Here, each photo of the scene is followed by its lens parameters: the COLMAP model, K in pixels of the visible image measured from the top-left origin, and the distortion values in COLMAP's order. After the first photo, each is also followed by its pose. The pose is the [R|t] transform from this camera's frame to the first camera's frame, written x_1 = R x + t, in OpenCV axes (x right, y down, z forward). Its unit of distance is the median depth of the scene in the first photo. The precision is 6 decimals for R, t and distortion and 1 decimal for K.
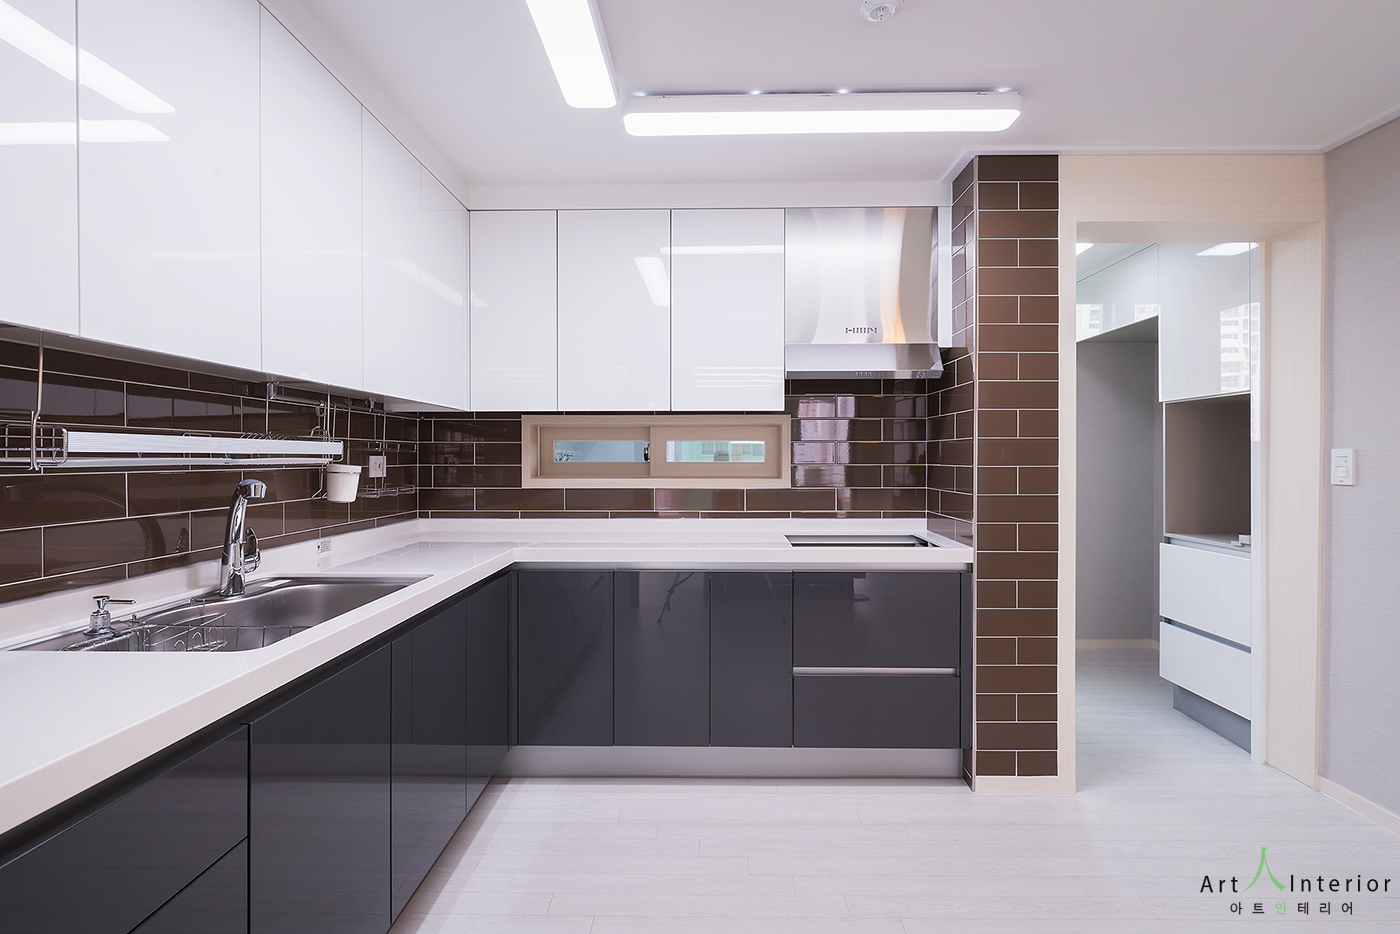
lens RADIAL K [[712.7, 0, 701.8], [0, 712.7, 460.7], [0, 0, 1]] dist [0.001486, 0.001015]
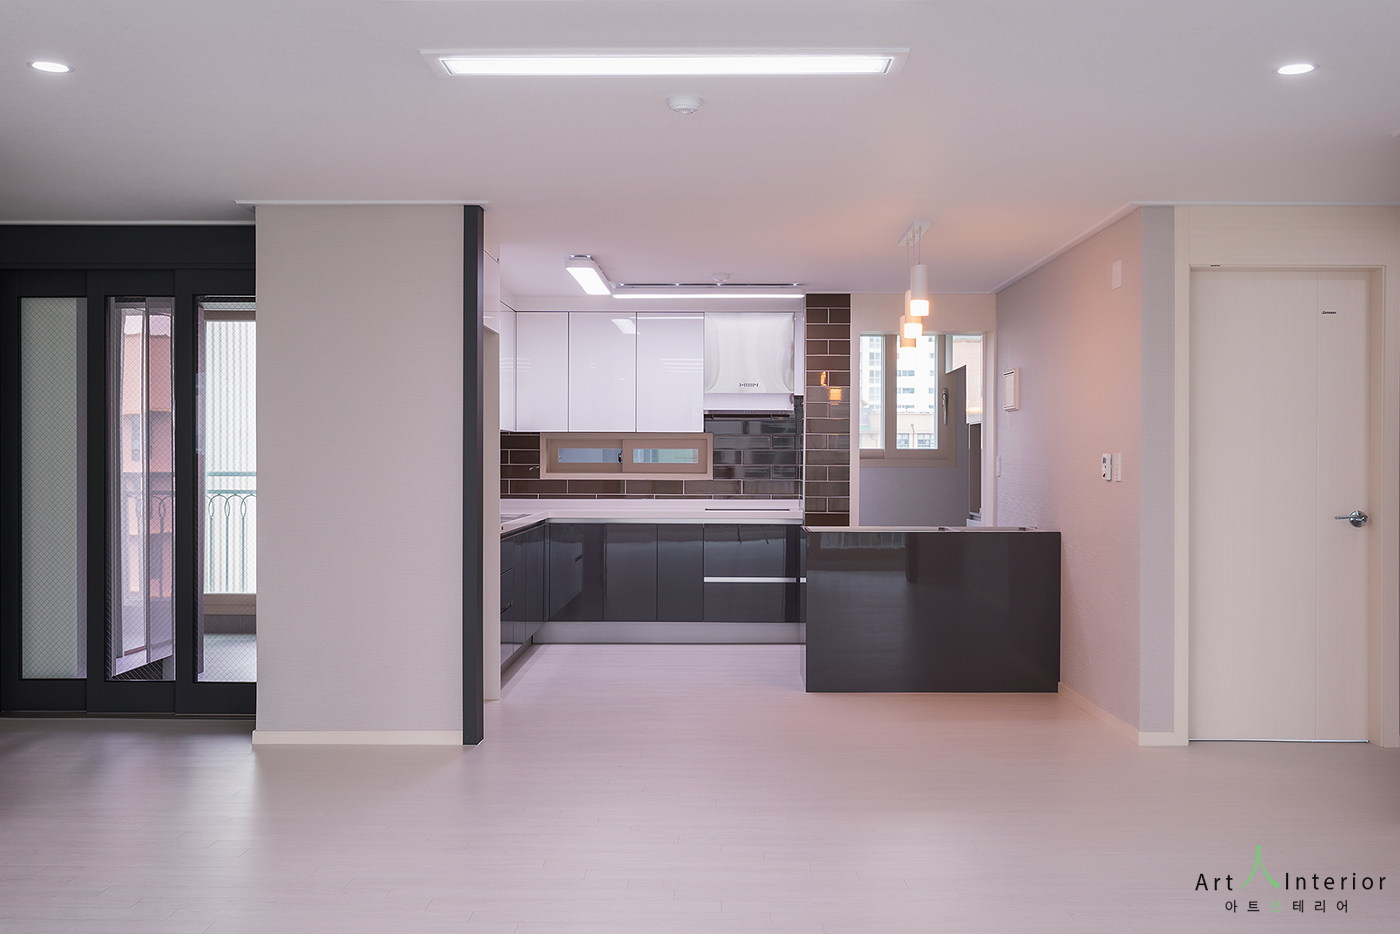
lens RADIAL K [[1421.5, 0, 706.2], [0, 1421.5, 471.8], [0, 0, 1]] dist [0.060893, 0.000000]
pose [[0.999989, 0.003135, 0.003414, 0.118542], [-0.003157, 0.999975, 0.006390, 0.001010], [-0.003394, -0.006401, 0.999974, -2.524935]]
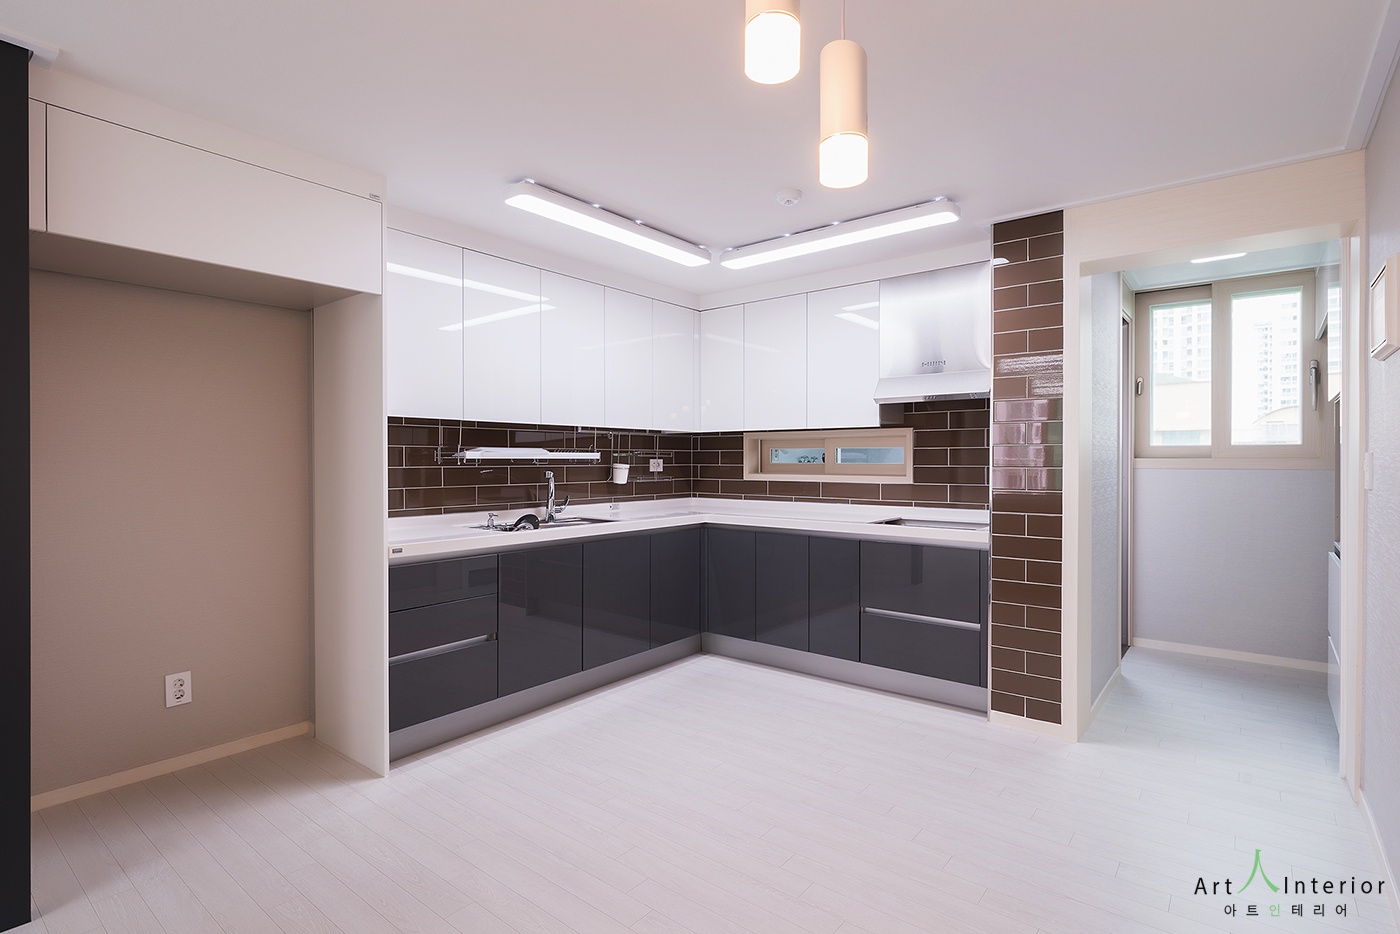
lens RADIAL K [[683.6, 0, 697.8], [0, 683.6, 462.2], [0, 0, 1]] dist [0.005173, -0.000198]
pose [[0.791669, 0.002629, -0.610944, 0.695009], [-0.001022, 0.999995, 0.002978, -0.004911], [0.610949, -0.001734, 0.791668, -0.283238]]
